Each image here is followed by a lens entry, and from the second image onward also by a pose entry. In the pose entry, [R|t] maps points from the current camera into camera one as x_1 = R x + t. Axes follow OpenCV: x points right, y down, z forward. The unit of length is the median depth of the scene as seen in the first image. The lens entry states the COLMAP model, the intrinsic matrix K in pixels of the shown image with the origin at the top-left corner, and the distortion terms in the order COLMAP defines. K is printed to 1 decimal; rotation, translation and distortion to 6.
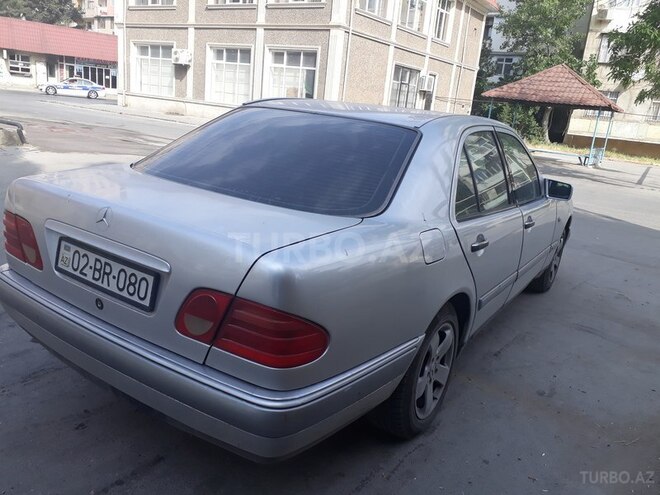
lens RADIAL K [[519.1, 0, 330.0], [0, 519.1, 247.5], [0, 0, 1]] dist [0.092567, -0.108429]
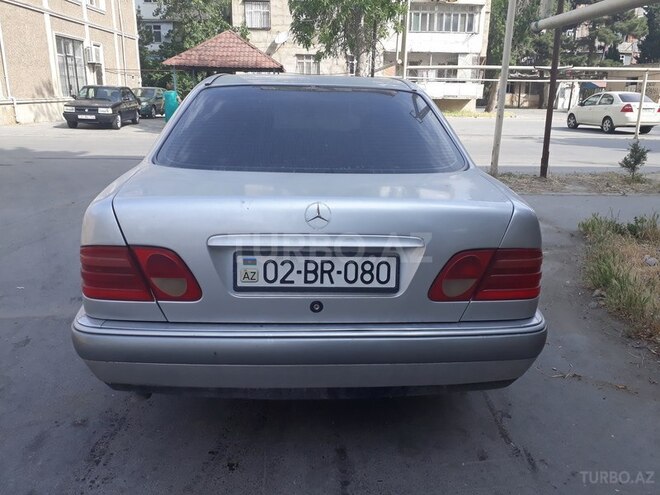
lens RADIAL K [[526.4, 0, 330.0], [0, 526.4, 247.5], [0, 0, 1]] dist [0.035475, -0.041631]
pose [[0.810079, -0.253258, 0.528804, -0.068759], [0.225083, 0.967122, 0.118373, -0.007697], [-0.541397, 0.023133, 0.840449, 0.016051]]
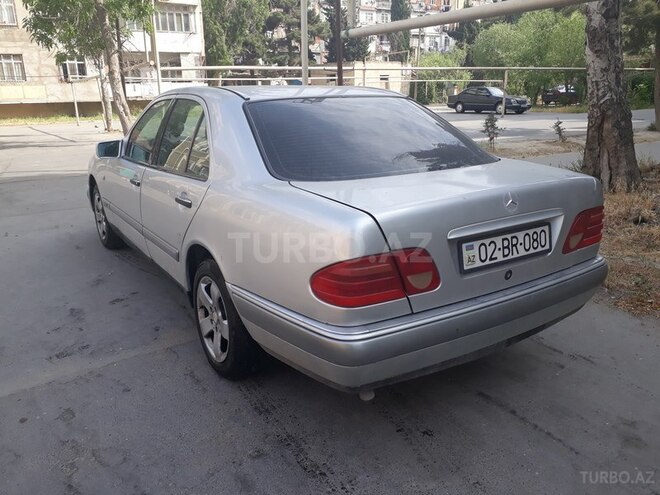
lens RADIAL K [[526.4, 0, 330.0], [0, 526.4, 247.5], [0, 0, 1]] dist [0.035475, -0.041631]
pose [[0.410275, -0.367596, 0.834594, -0.120644], [0.305603, 0.917668, 0.253955, -0.028365], [-0.859233, 0.150863, 0.488834, 0.059192]]
